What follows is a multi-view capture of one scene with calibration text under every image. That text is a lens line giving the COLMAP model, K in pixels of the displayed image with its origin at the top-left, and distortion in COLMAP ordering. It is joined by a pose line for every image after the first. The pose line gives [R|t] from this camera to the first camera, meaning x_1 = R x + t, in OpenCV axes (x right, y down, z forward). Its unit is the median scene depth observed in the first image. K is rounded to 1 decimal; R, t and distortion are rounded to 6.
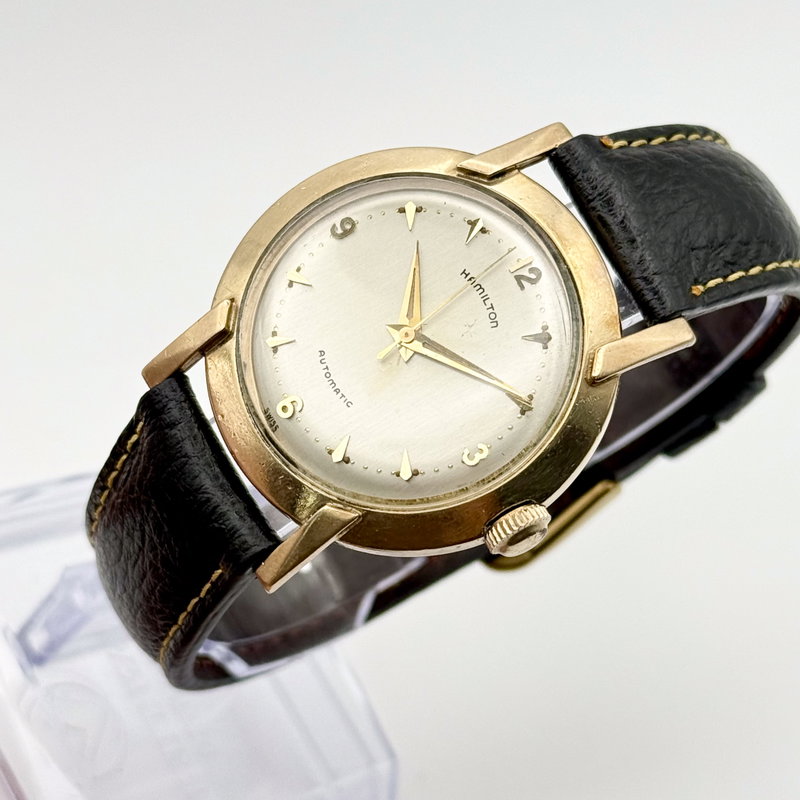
lens RADIAL K [[2542.6, 0, 400.0], [0, 2542.6, 400.0], [0, 0, 1]] dist [0.227312, -0.108097]
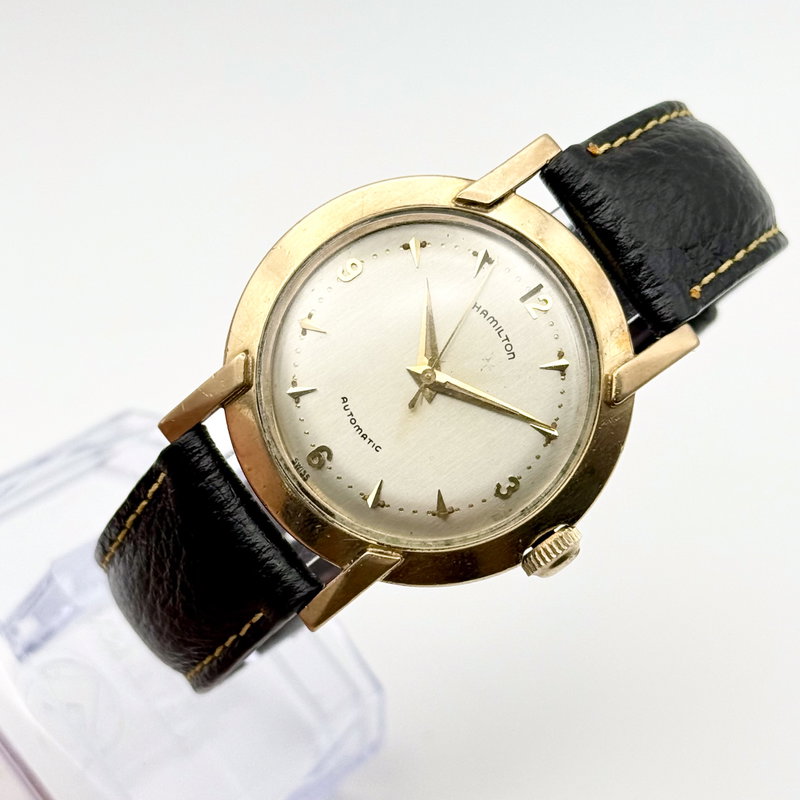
lens RADIAL K [[2542.6, 0, 400.0], [0, 2542.6, 400.0], [0, 0, 1]] dist [0.227312, -0.108097]
pose [[0.988077, -0.108091, 0.109639, -0.117915], [0.088946, 0.982011, 0.166562, -0.181963], [-0.125671, -0.154824, 0.979916, 0.004901]]
